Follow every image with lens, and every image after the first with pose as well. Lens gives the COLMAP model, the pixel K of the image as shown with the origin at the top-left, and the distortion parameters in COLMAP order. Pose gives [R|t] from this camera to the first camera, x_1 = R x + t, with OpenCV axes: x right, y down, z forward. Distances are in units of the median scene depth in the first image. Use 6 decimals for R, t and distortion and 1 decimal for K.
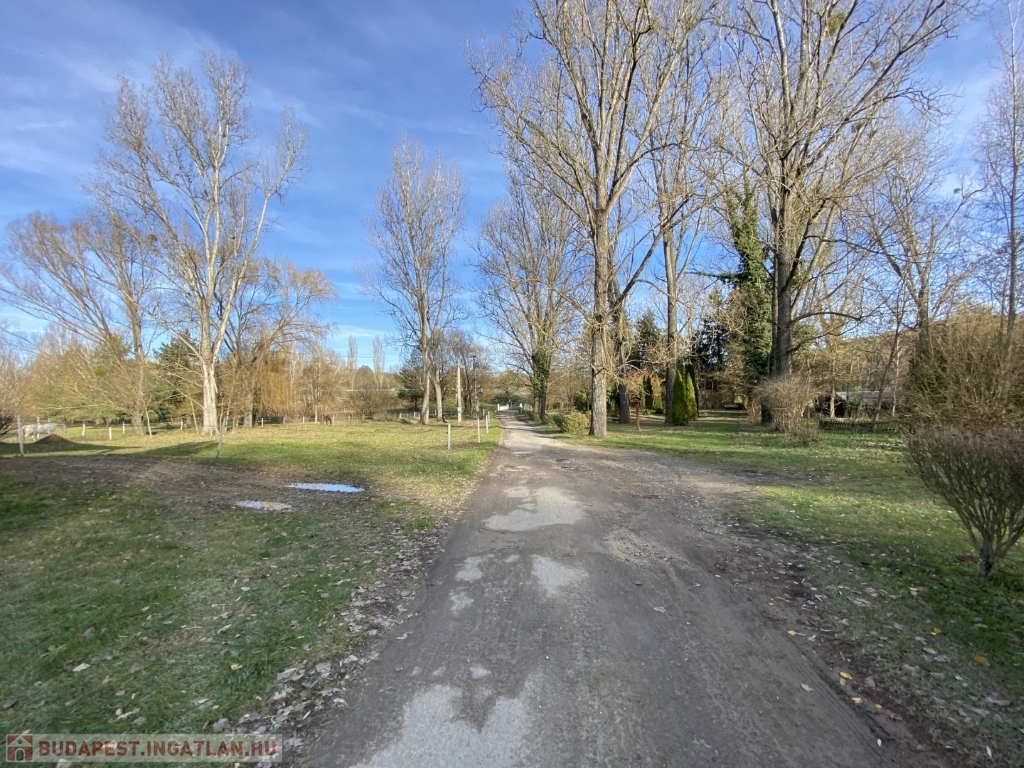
lens RADIAL K [[409.3, 0, 512.0], [0, 409.3, 384.0], [0, 0, 1]] dist [0.025932, -0.022248]
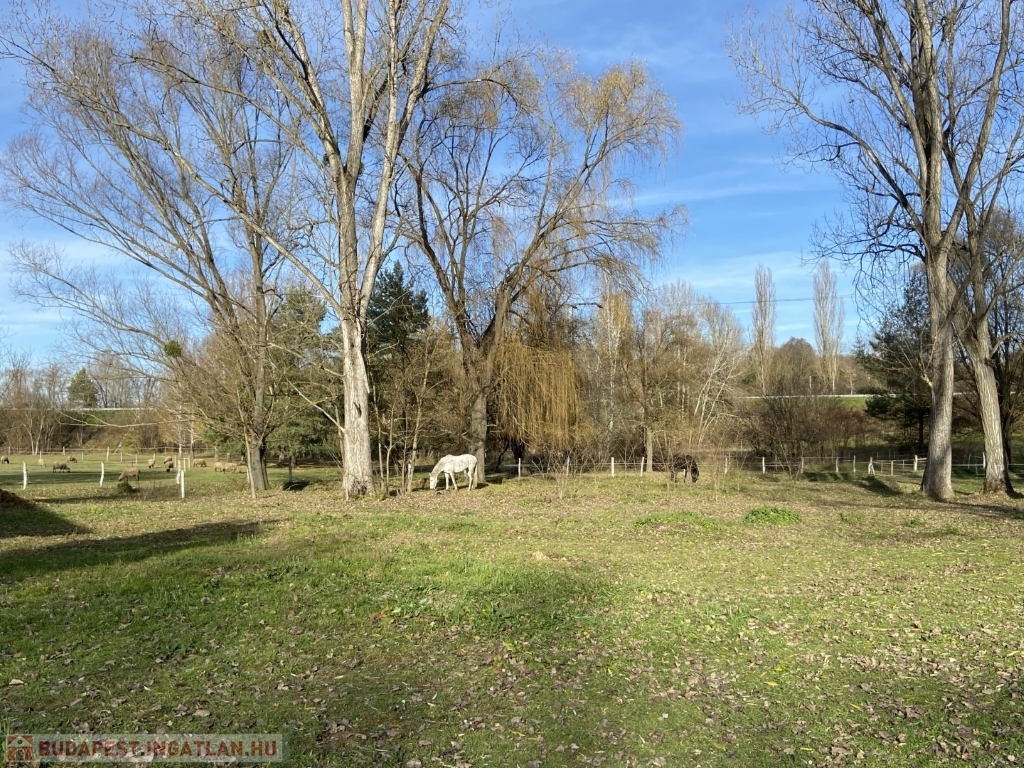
lens RADIAL K [[971.8, 0, 512.0], [0, 971.8, 384.0], [0, 0, 1]] dist [0.014458, 0.005733]
pose [[0.804520, -0.010407, -0.593834, -0.036733], [0.010223, 0.999941, -0.003673, 0.012399], [0.593837, -0.003116, 0.804579, 0.225189]]
